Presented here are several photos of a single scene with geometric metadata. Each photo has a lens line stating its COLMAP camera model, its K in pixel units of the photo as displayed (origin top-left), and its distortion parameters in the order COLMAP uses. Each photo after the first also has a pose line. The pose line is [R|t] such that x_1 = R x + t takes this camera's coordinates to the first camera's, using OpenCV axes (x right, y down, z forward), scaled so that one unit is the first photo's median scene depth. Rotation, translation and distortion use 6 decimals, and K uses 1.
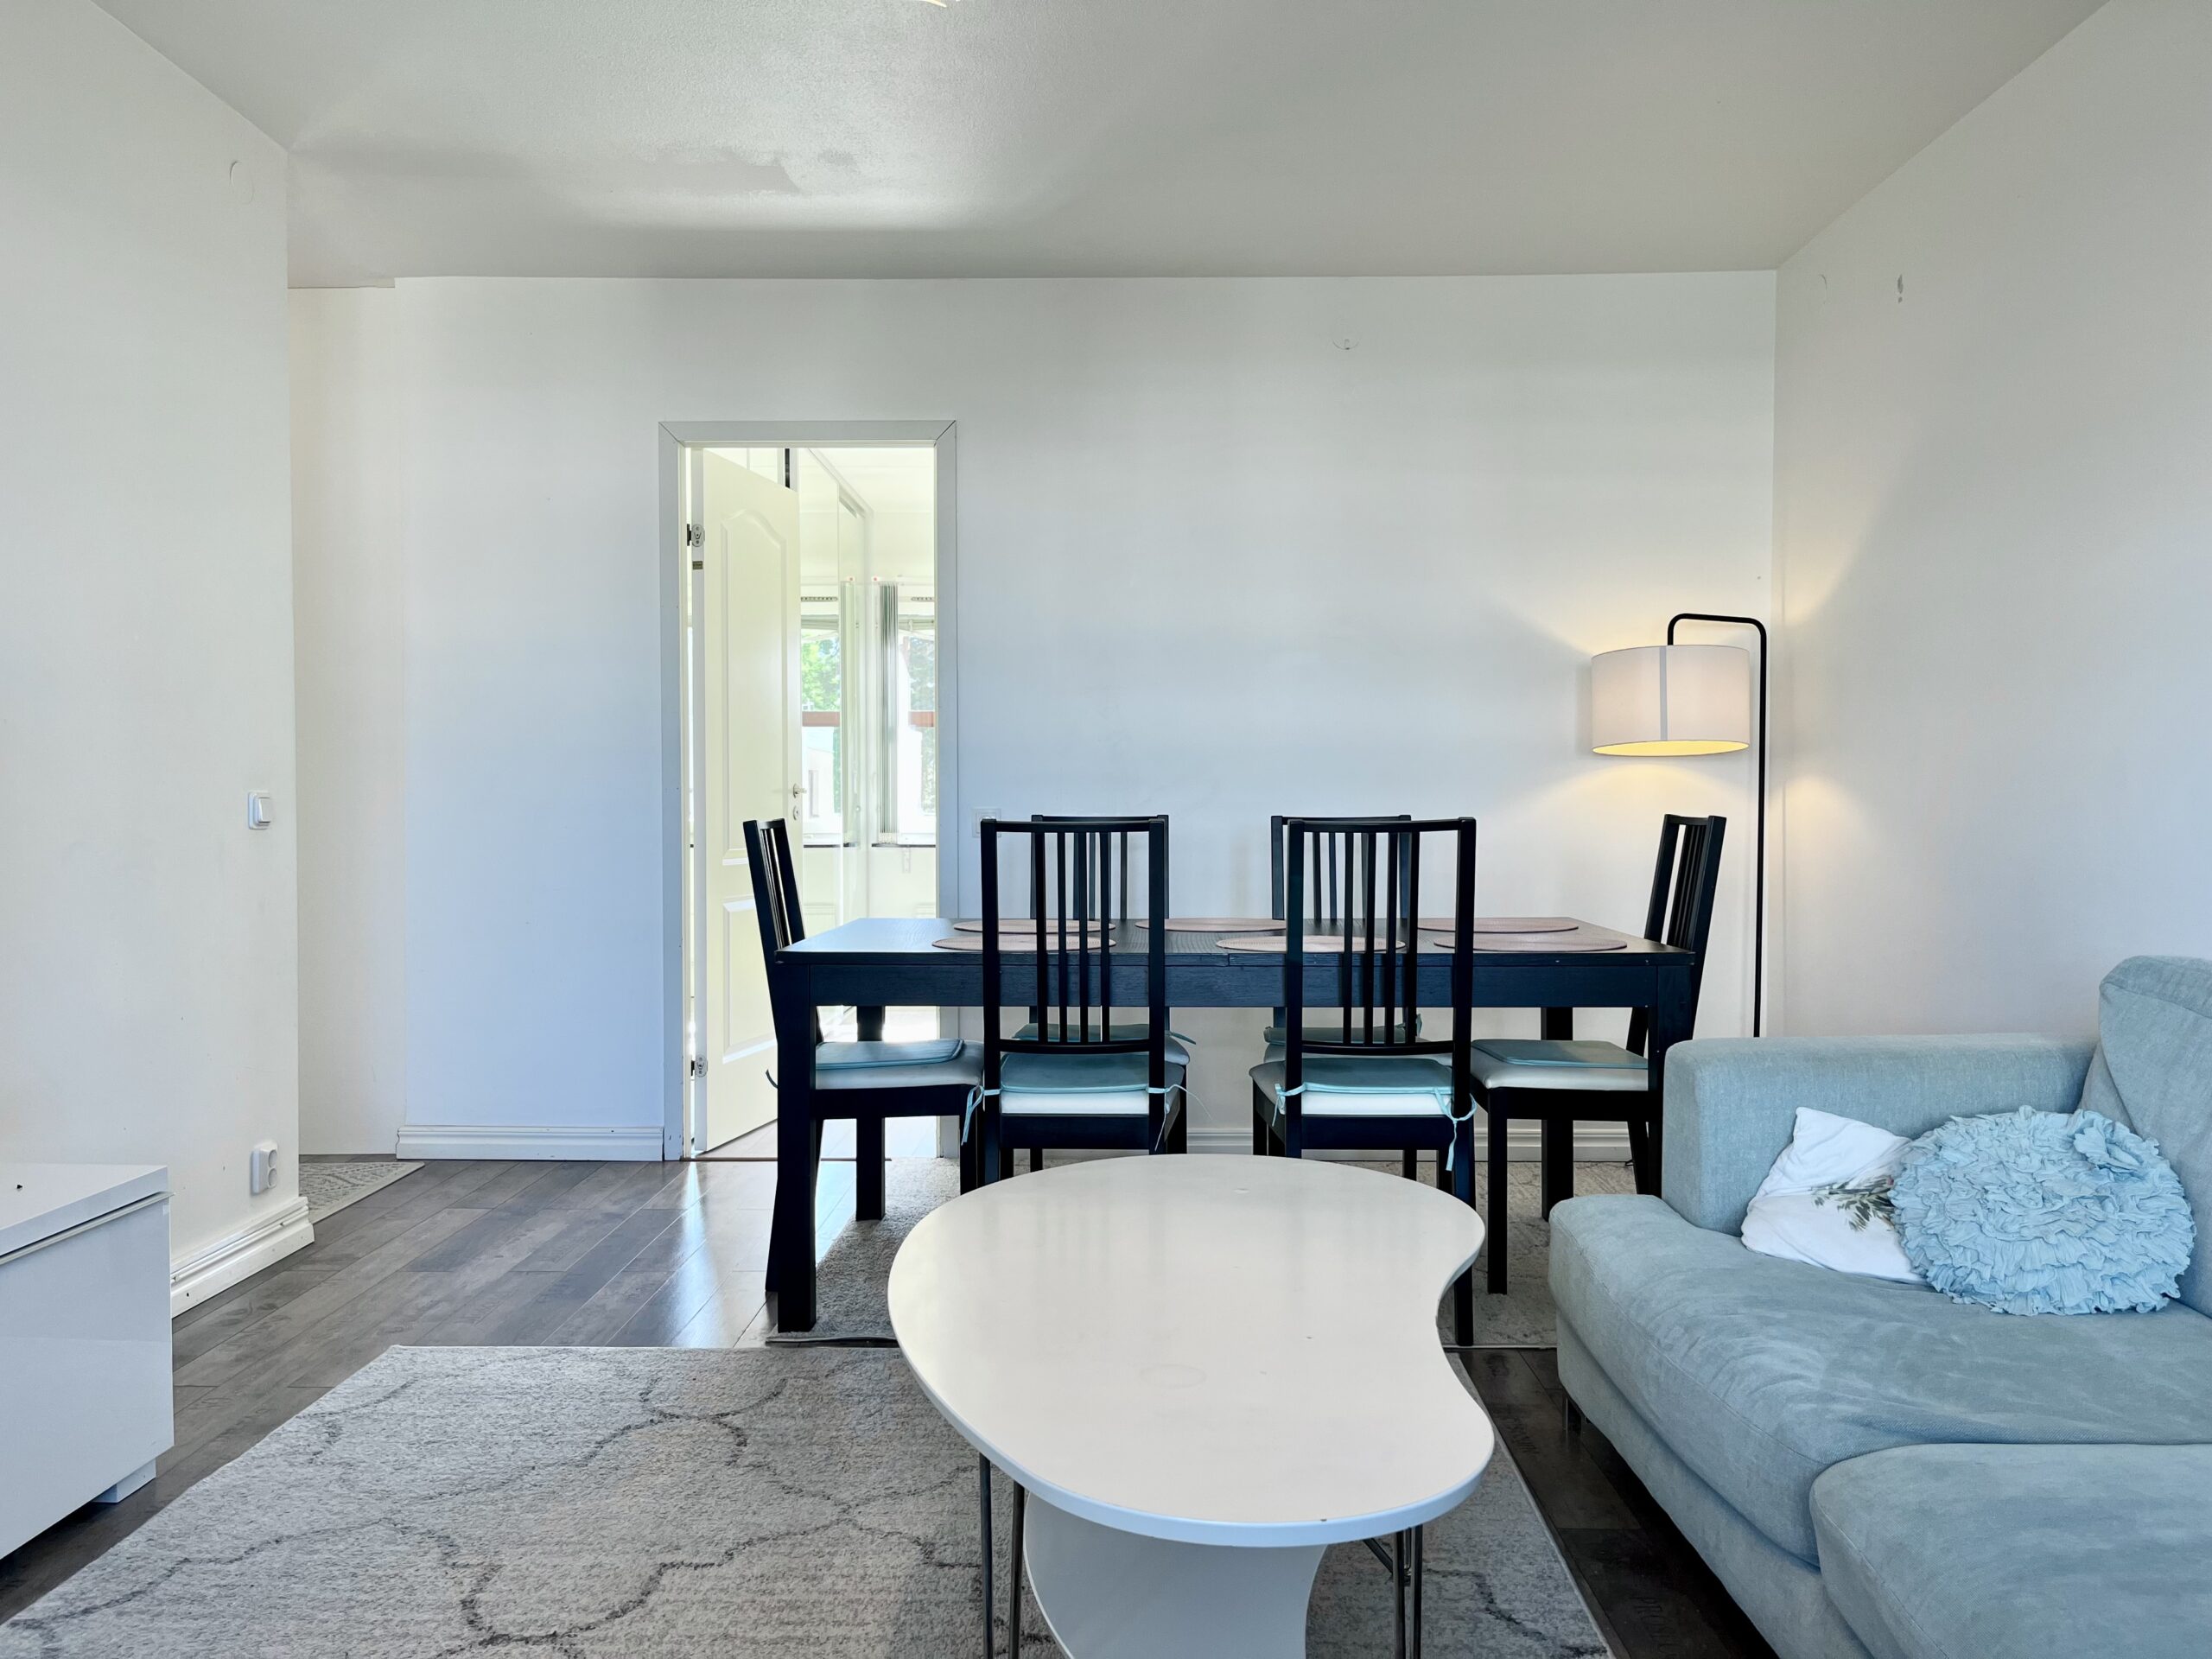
lens RADIAL K [[1650.2, 0, 1106.0], [0, 1650.2, 829.5], [0, 0, 1]] dist [-0.002691, -0.005499]
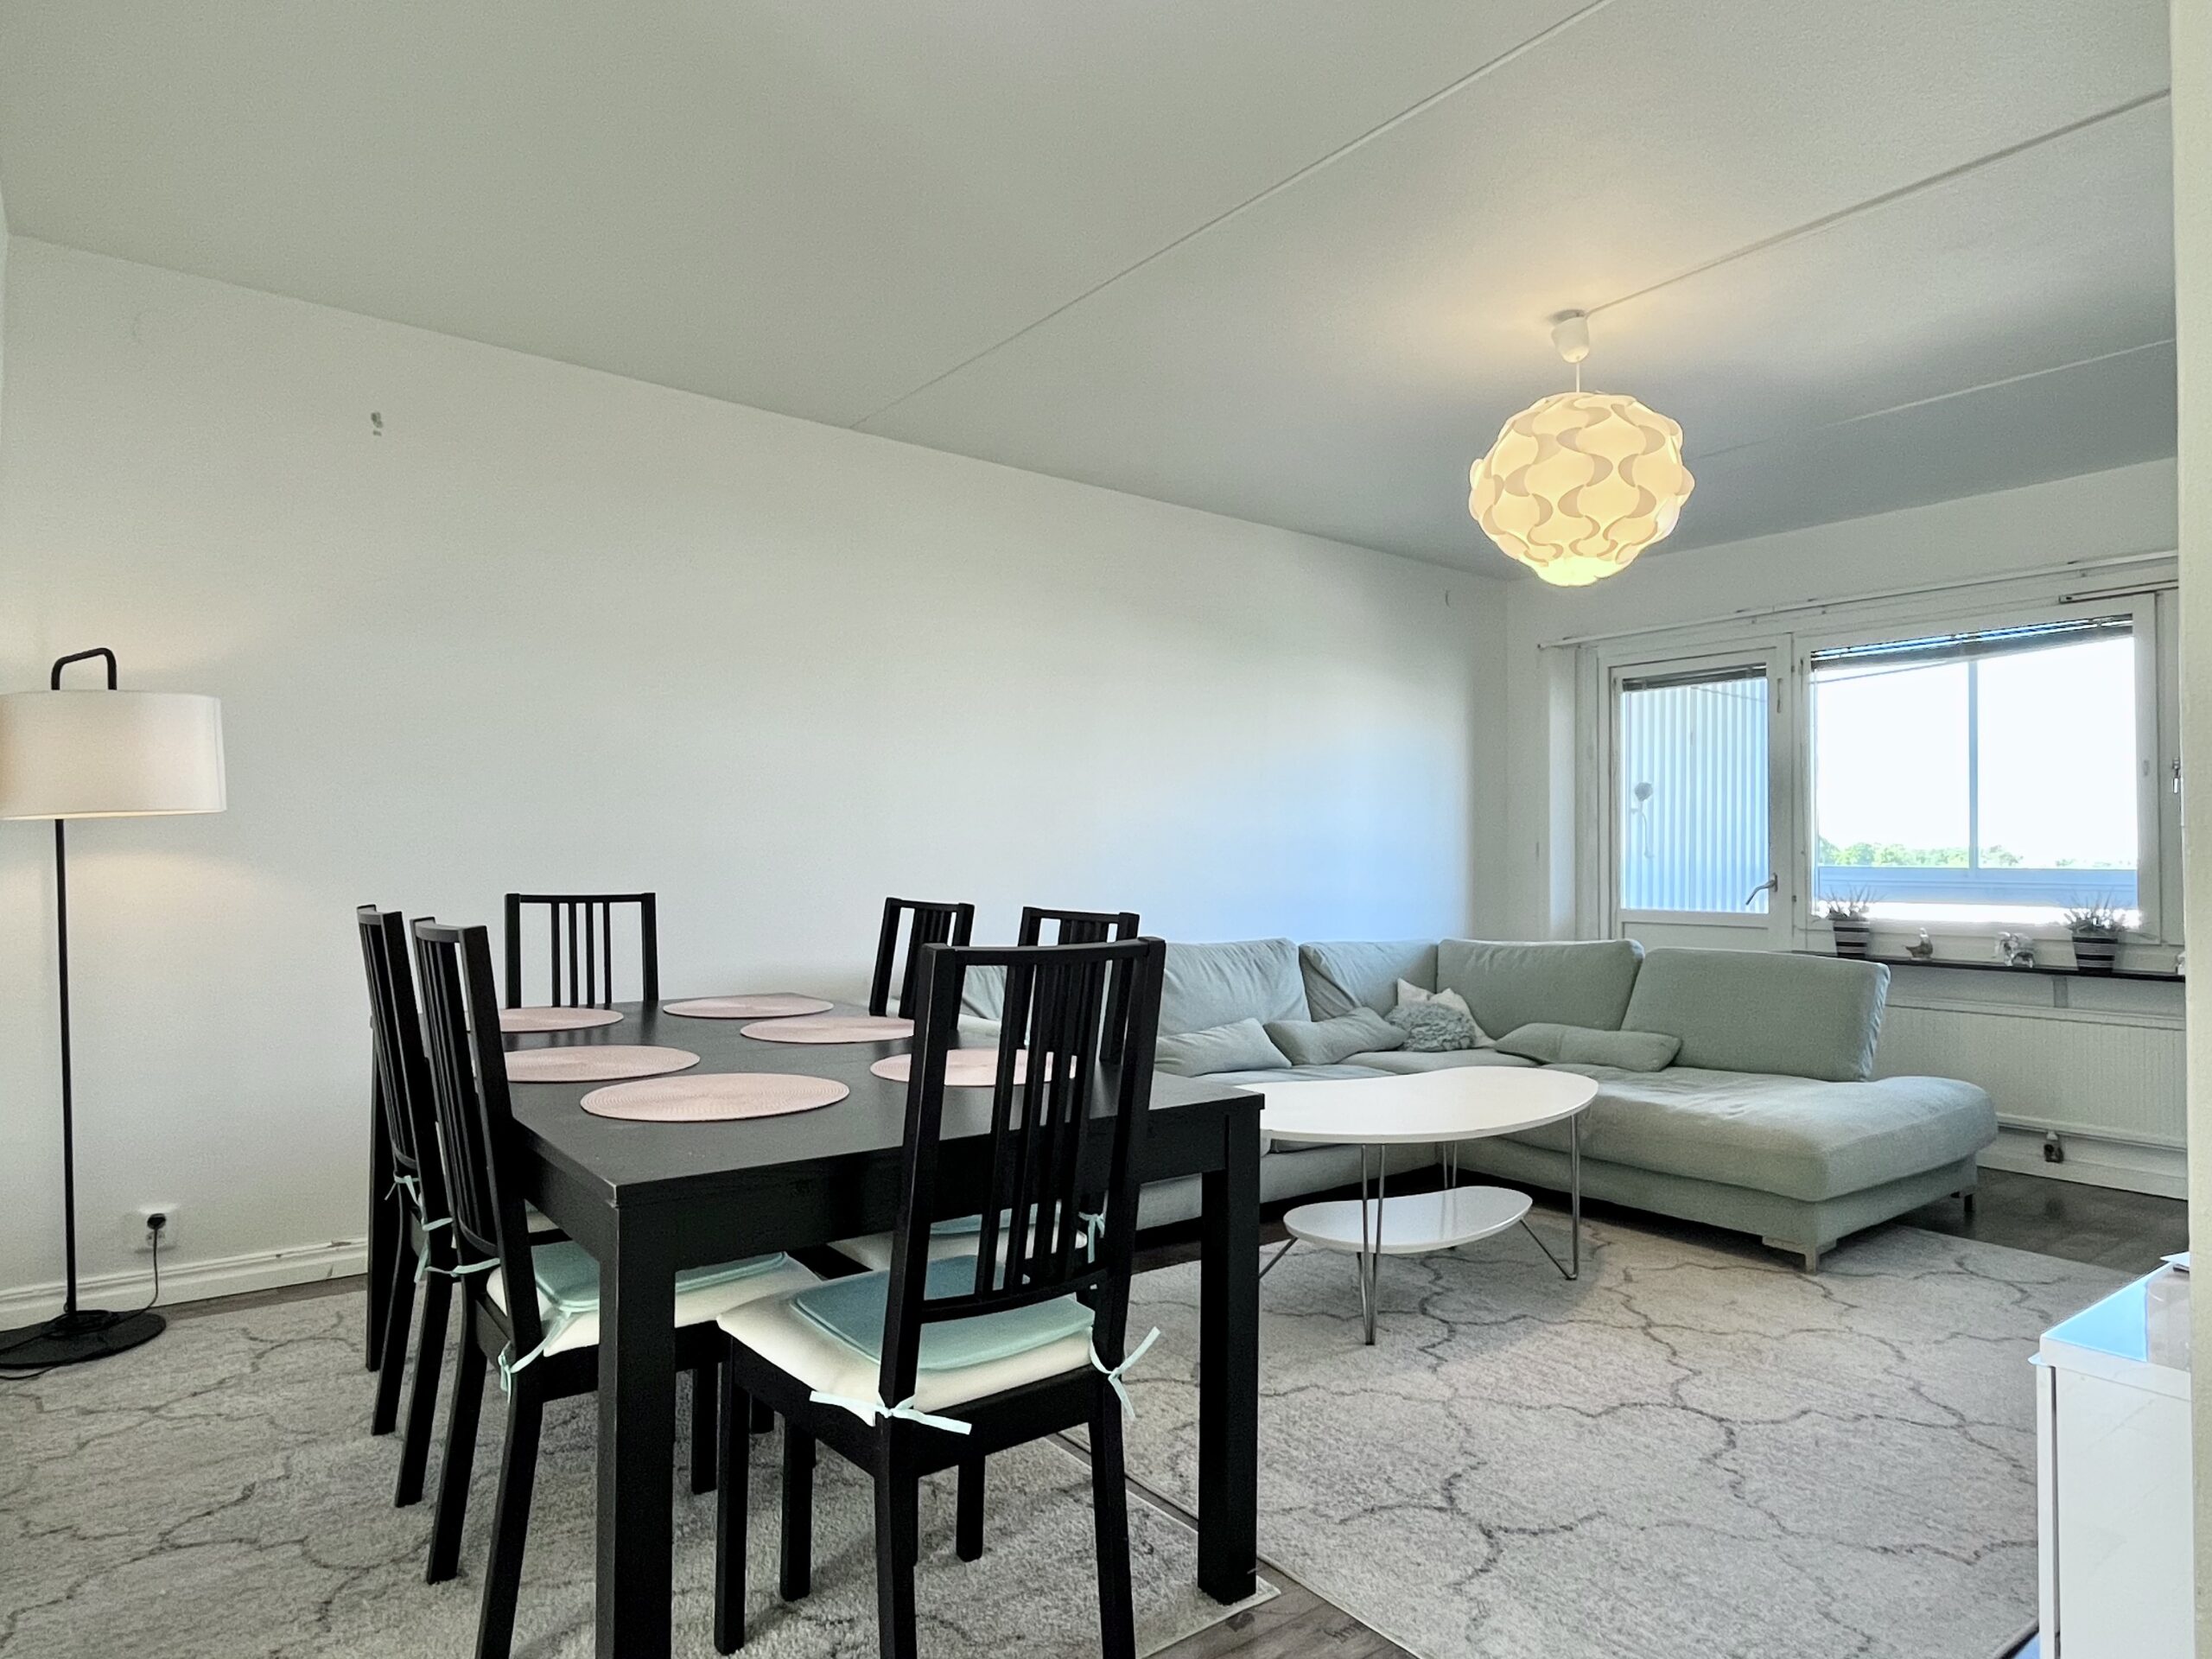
lens RADIAL K [[1301.6, 0, 1106.0], [0, 1301.6, 829.5], [0, 0, 1]] dist [0.000209, 0.000949]
pose [[-0.621511, 0.020020, 0.783149, -0.777508], [0.002852, 0.999725, -0.023294, -0.044215], [-0.783400, -0.012244, -0.621397, 1.751972]]
